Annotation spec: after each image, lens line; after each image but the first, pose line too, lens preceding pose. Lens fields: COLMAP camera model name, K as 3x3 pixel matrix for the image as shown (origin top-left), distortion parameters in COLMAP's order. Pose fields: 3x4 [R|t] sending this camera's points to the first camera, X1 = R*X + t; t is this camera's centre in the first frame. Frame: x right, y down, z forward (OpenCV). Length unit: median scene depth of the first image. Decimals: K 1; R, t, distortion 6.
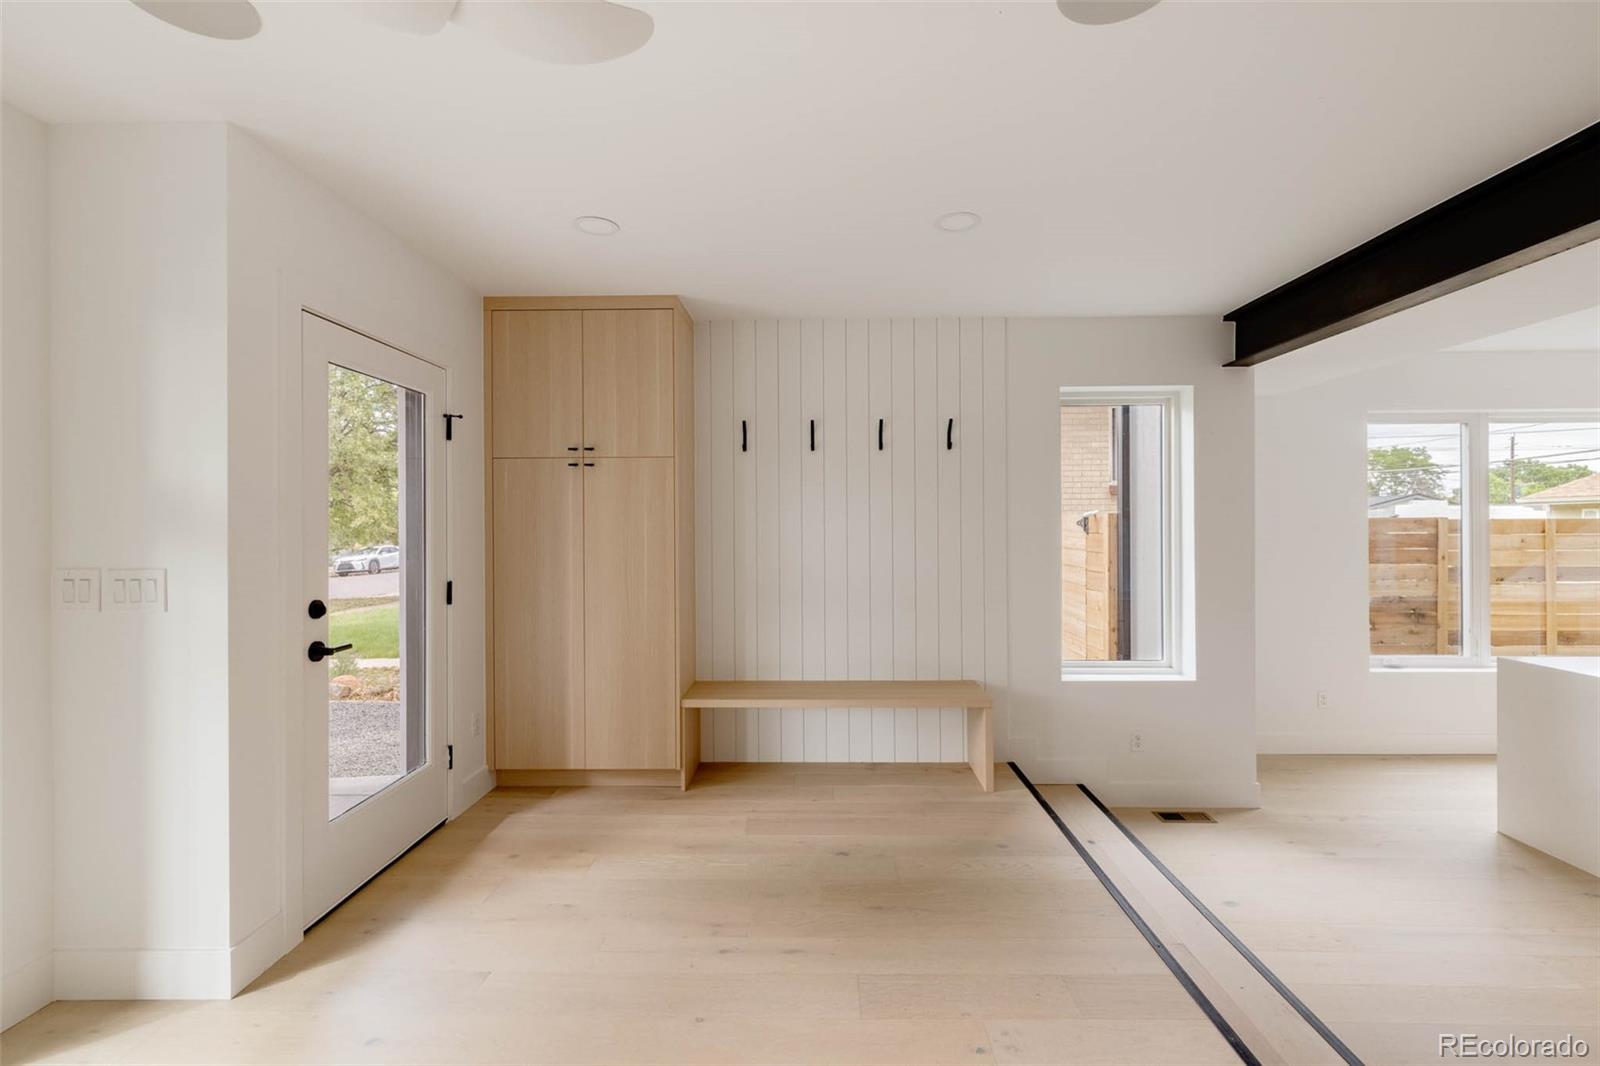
lens RADIAL K [[732.9, 0, 801.0], [0, 732.9, 514.7], [0, 0, 1]] dist [0.001873, 0.000252]
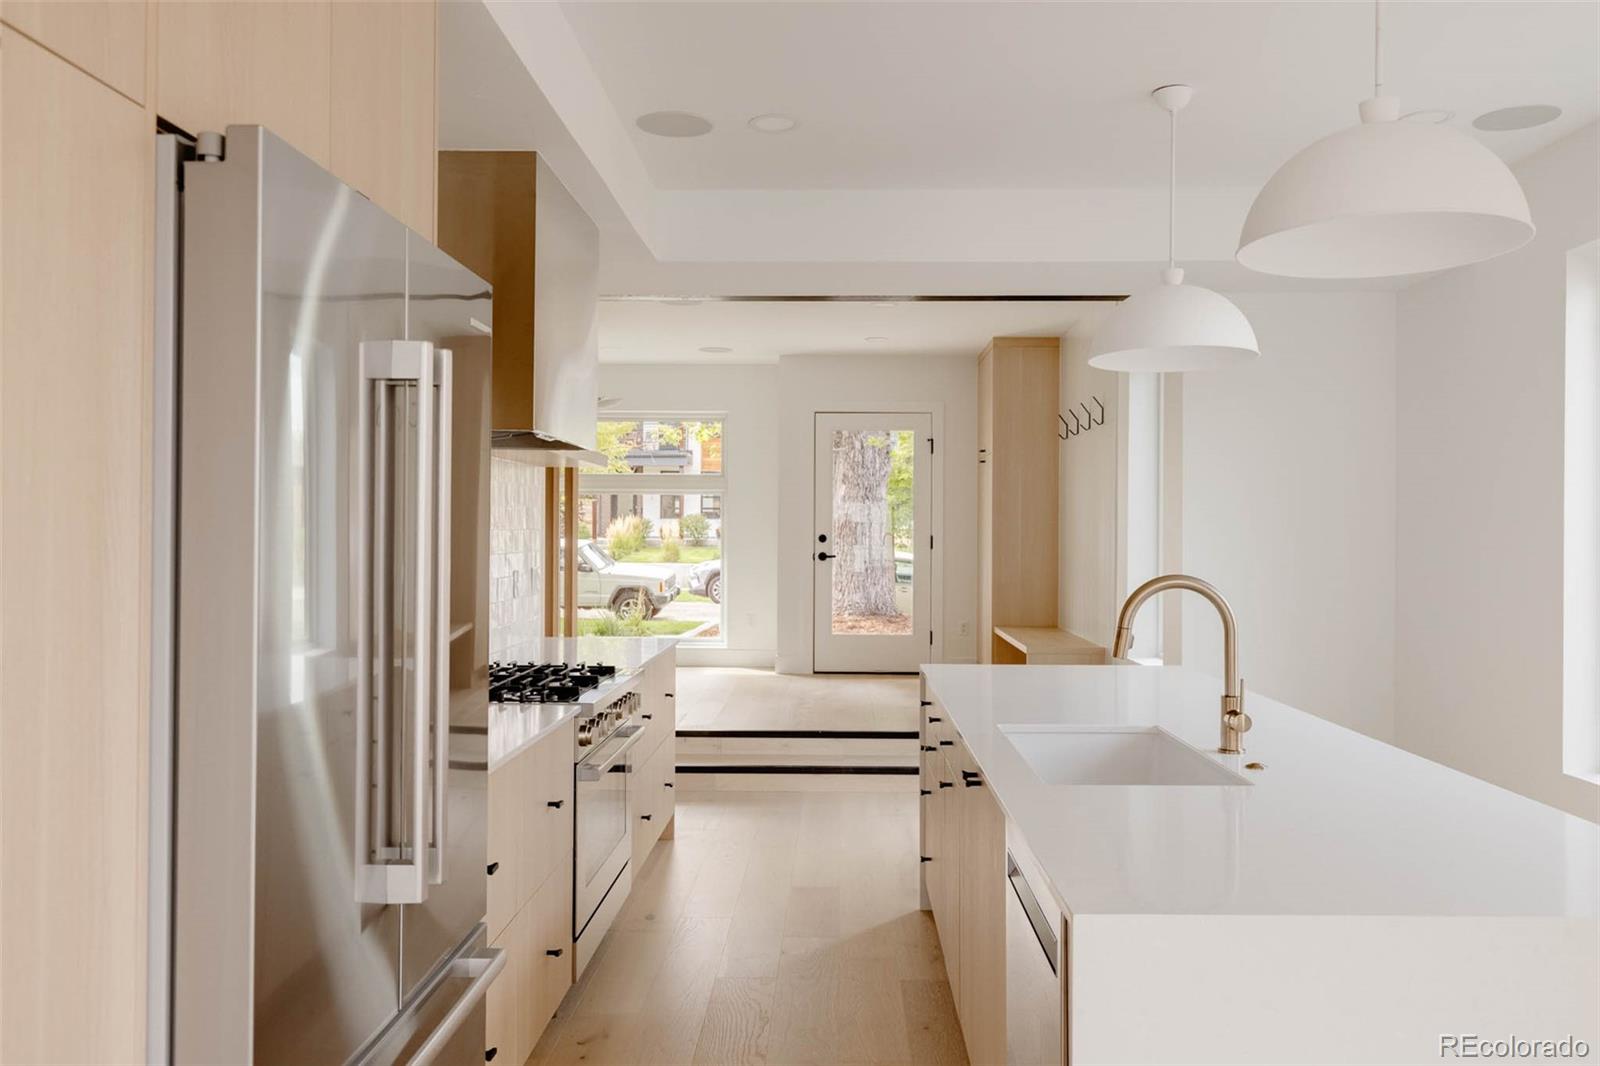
lens RADIAL K [[1257.7, 0, 800.0], [0, 1257.7, 533.0], [0, 0, 1]] dist [-0.003646, -0.001944]
pose [[-0.026025, 0.001571, -0.999660, 2.404495], [-0.003414, 0.999993, 0.001661, 0.076118], [0.999655, 0.003456, -0.026020, 0.742778]]
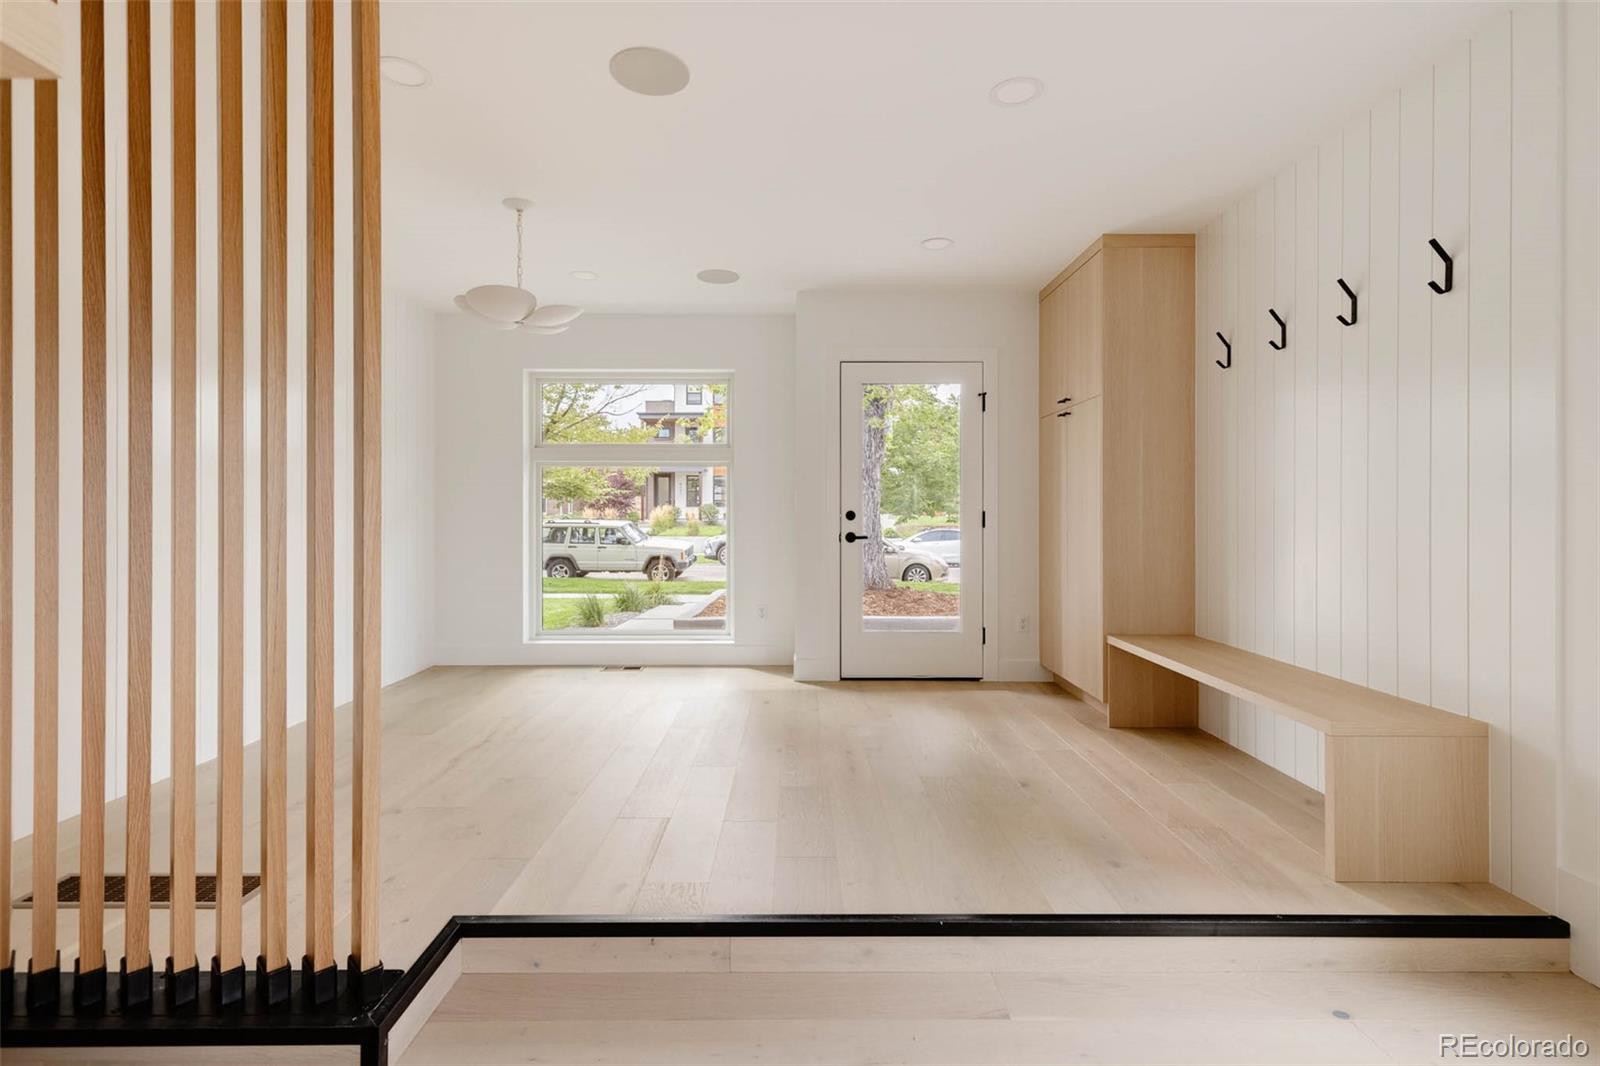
lens RADIAL K [[732.9, 0, 801.0], [0, 732.9, 514.7], [0, 0, 1]] dist [0.001873, 0.000252]
pose [[0.012156, -0.001224, -0.999925, 0.901796], [0.001193, 0.999999, -0.001209, 0.093290], [0.999925, -0.001178, 0.012157, 0.609586]]
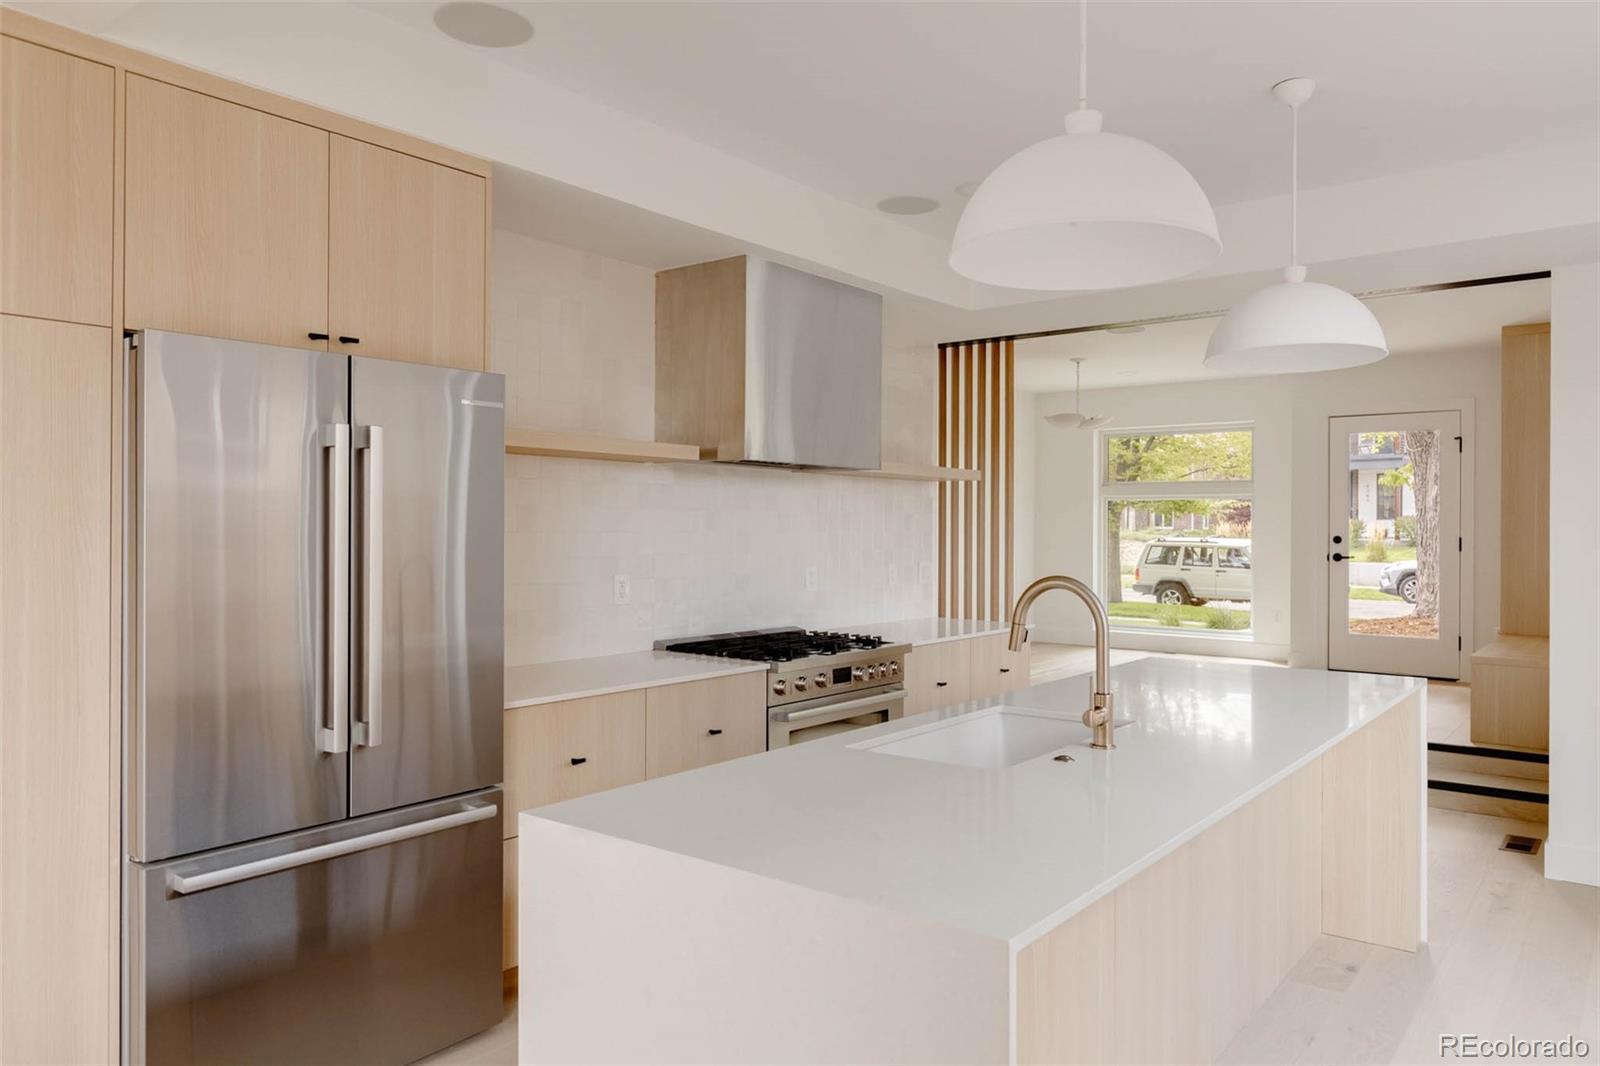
lens RADIAL K [[1071.2, 0, 800.0], [0, 1071.2, 533.0], [0, 0, 1]] dist [-0.000362, -0.000671]
pose [[-0.623210, 0.000818, -0.782054, 2.274445], [-0.004786, 0.999977, 0.004860, 0.071351], [0.782040, 0.006771, -0.623192, 1.299297]]
